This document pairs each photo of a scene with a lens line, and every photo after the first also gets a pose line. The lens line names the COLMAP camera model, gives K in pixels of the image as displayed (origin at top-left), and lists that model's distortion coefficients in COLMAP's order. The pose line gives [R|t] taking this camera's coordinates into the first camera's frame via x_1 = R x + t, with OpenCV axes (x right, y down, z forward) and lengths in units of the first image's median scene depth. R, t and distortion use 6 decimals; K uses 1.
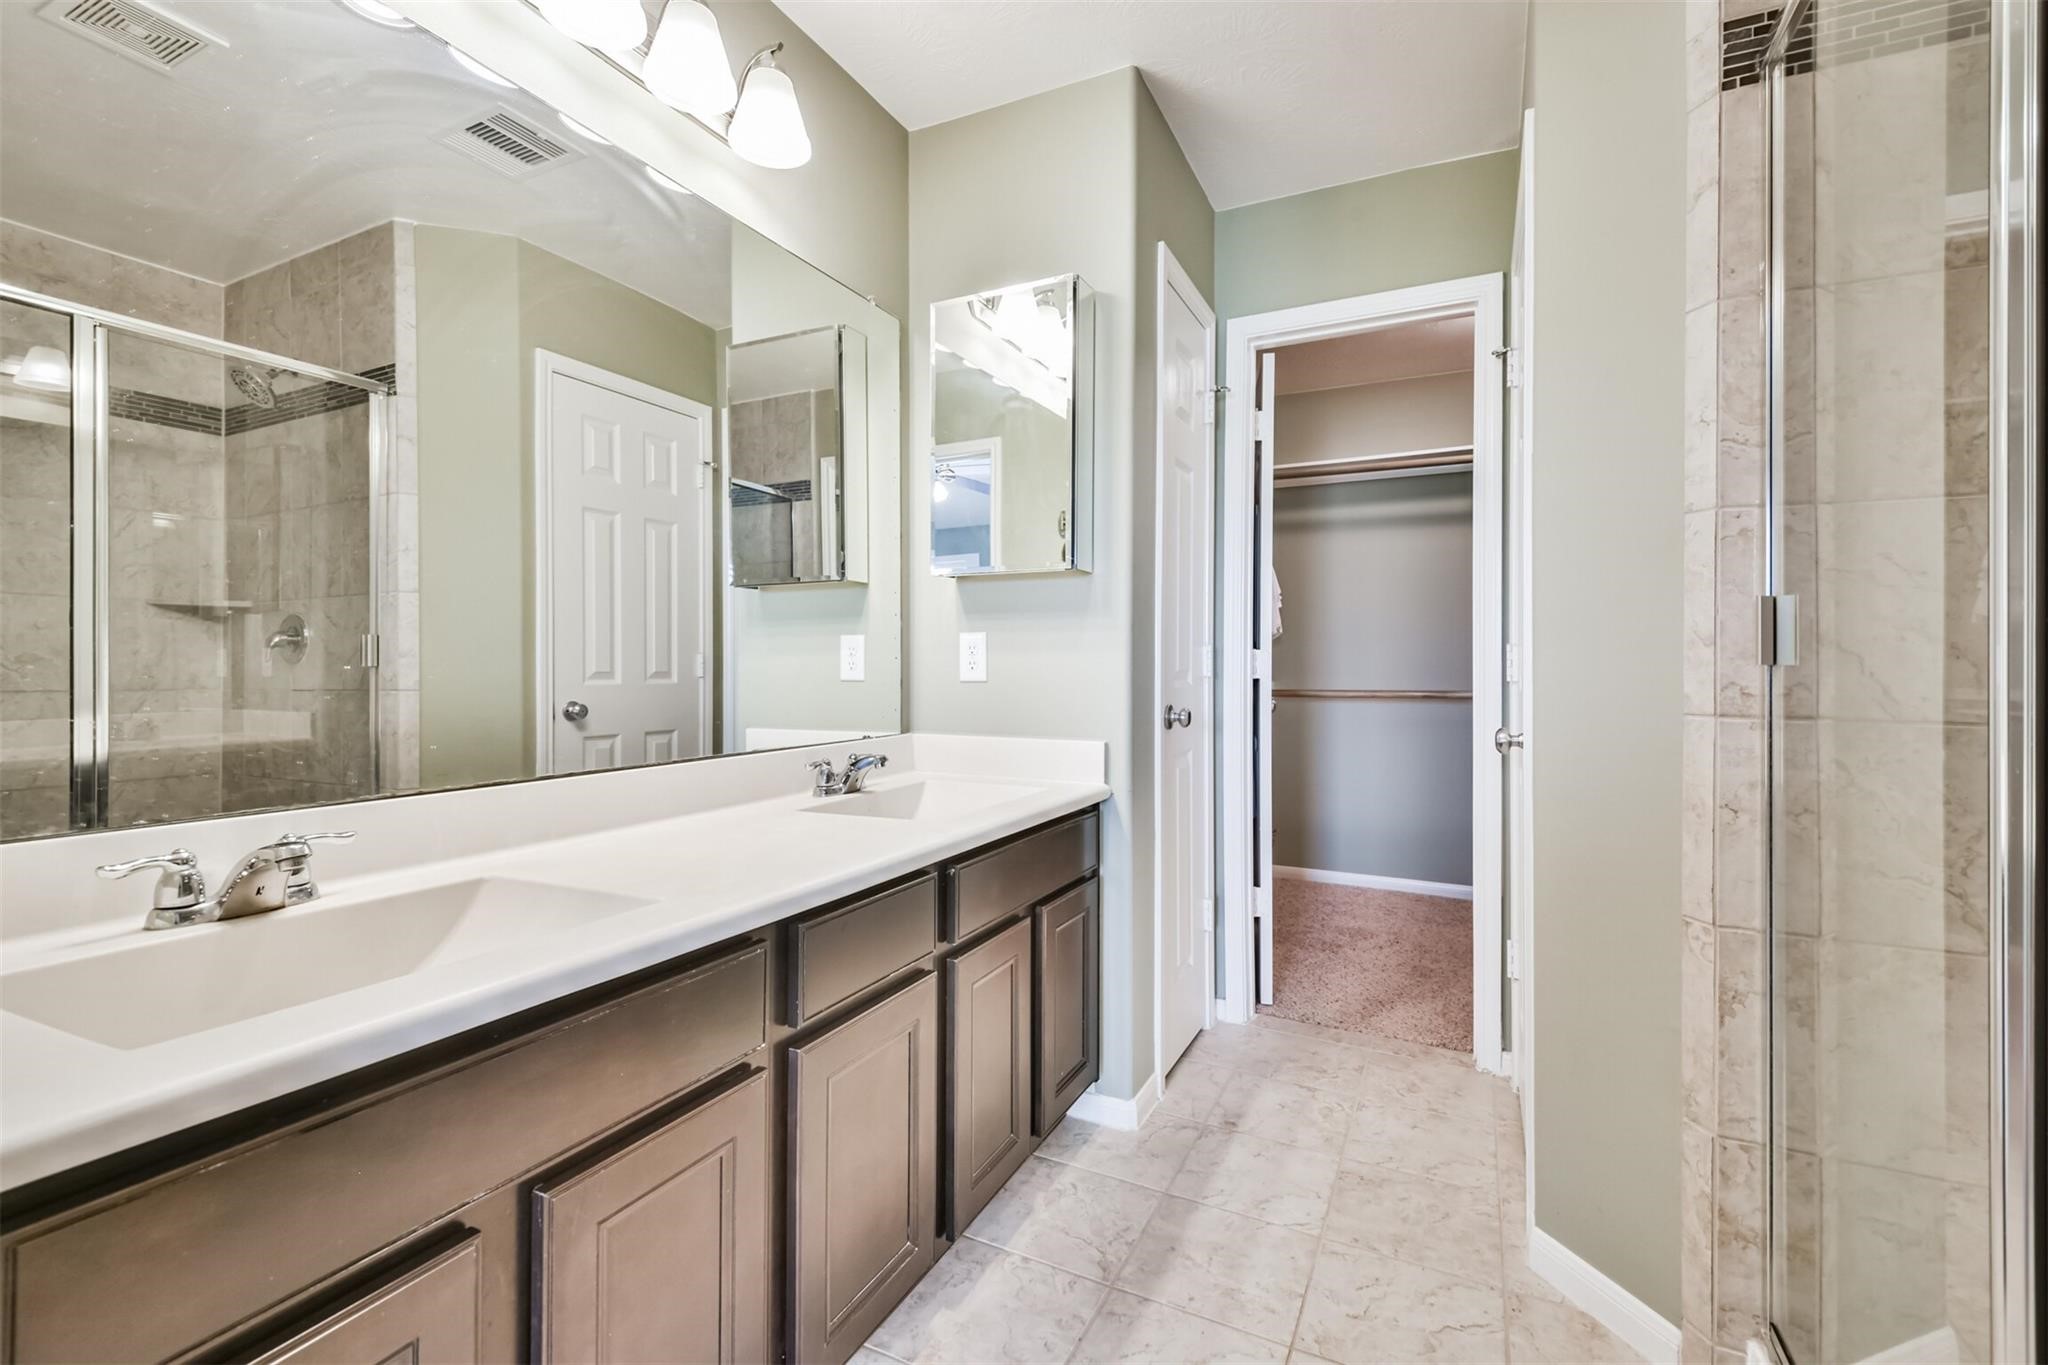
lens RADIAL K [[887.6, 0, 1029.0], [0, 887.6, 659.8], [0, 0, 1]] dist [0.049426, -0.031510]
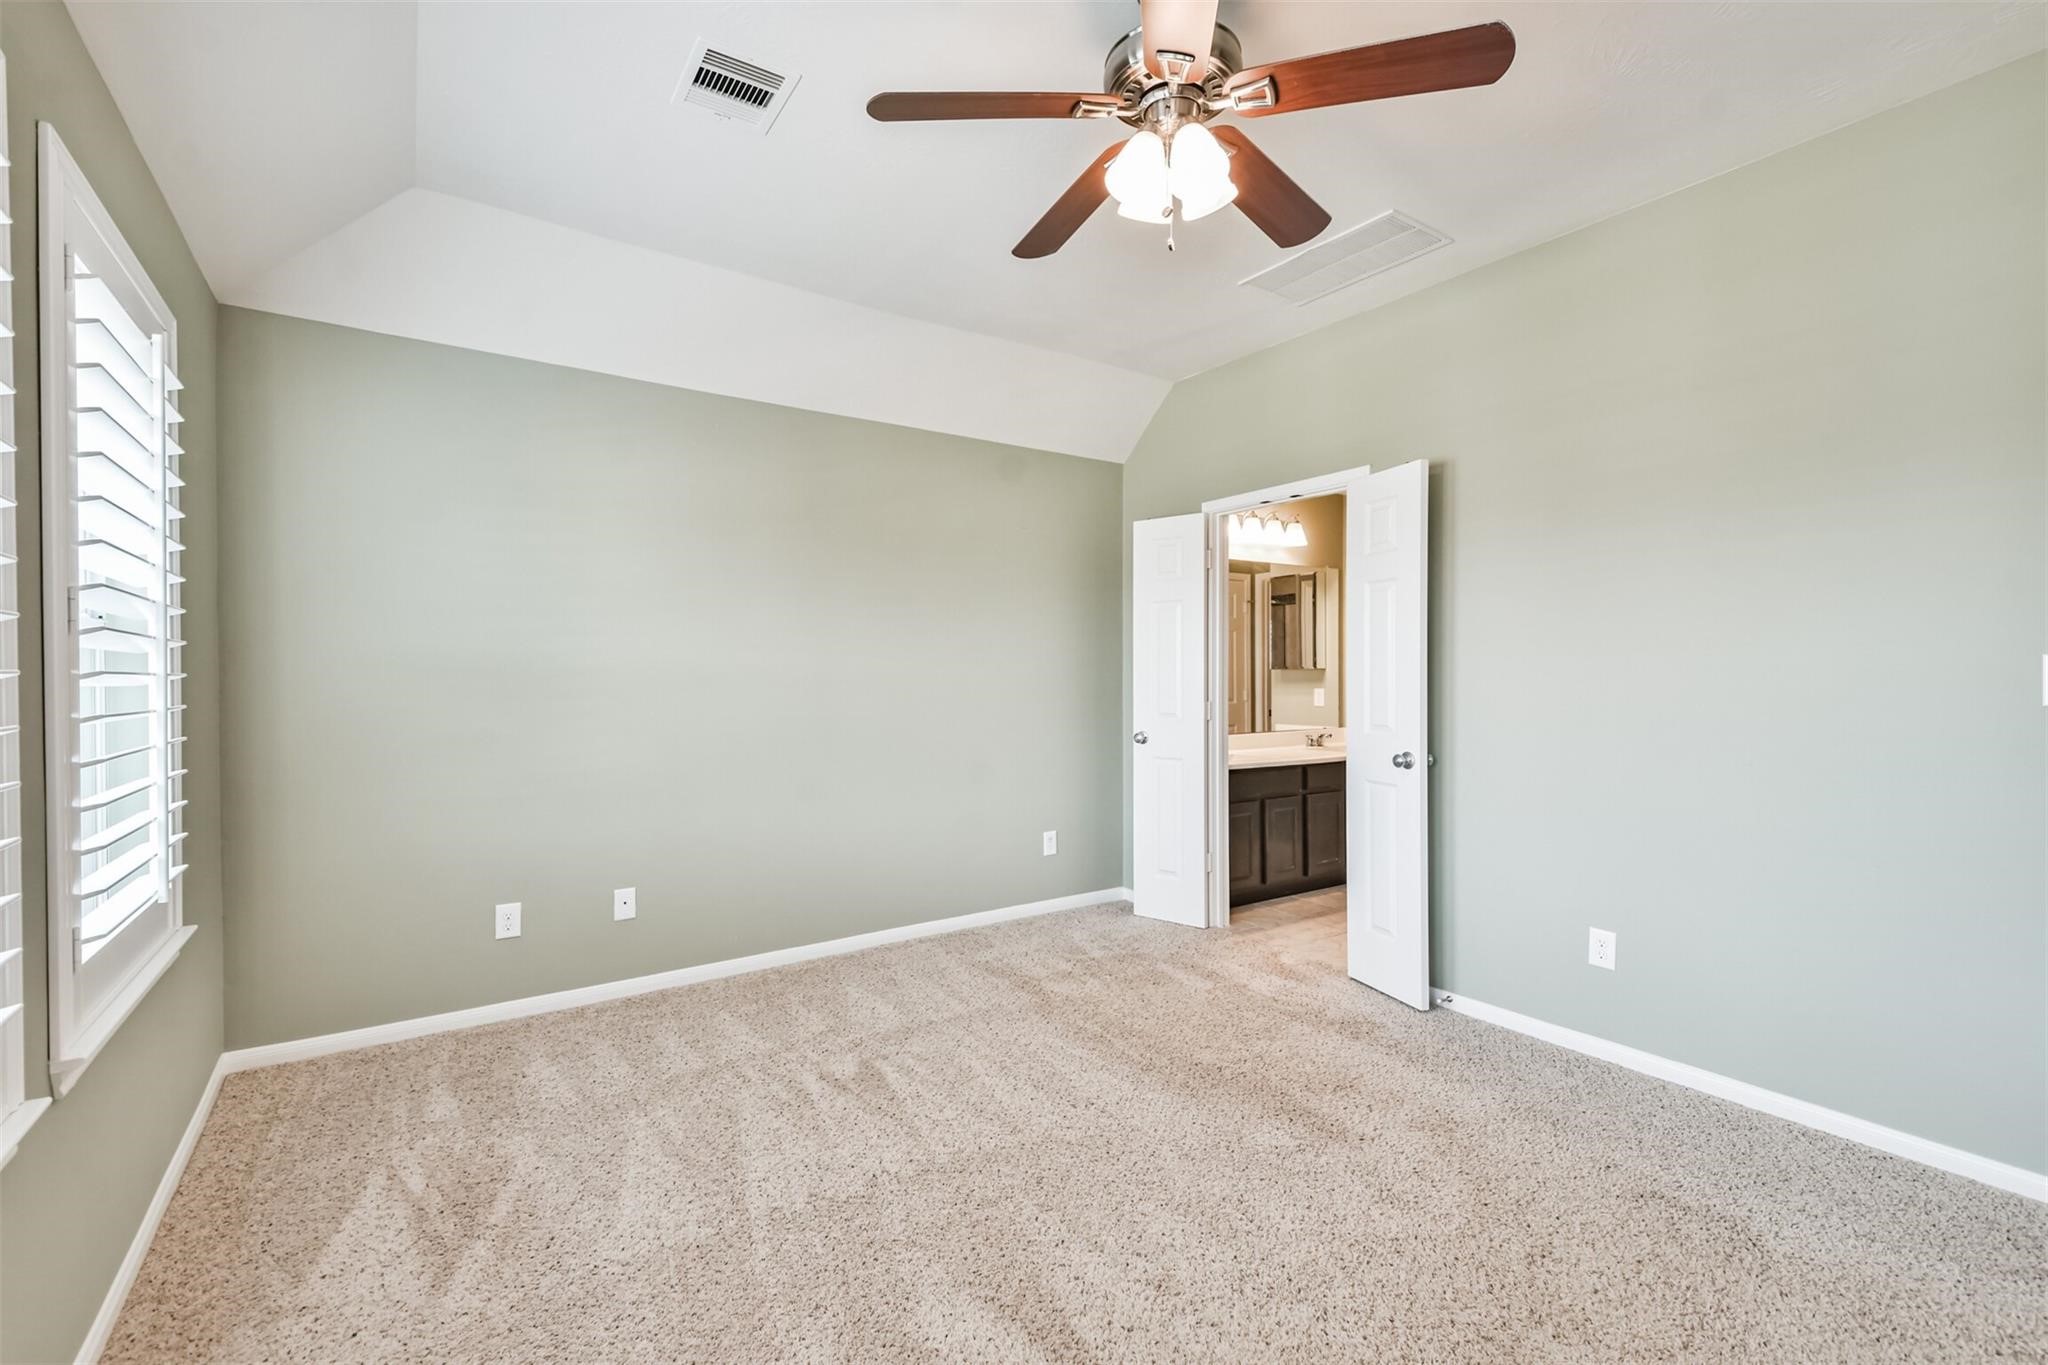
lens RADIAL K [[887.6, 0, 1029.0], [0, 887.6, 659.8], [0, 0, 1]] dist [0.049426, -0.031510]
pose [[0.872941, -0.006332, -0.487784, 0.349391], [0.000270, 0.999922, -0.012497, -0.085185], [0.487825, 0.010777, 0.872875, -1.771957]]
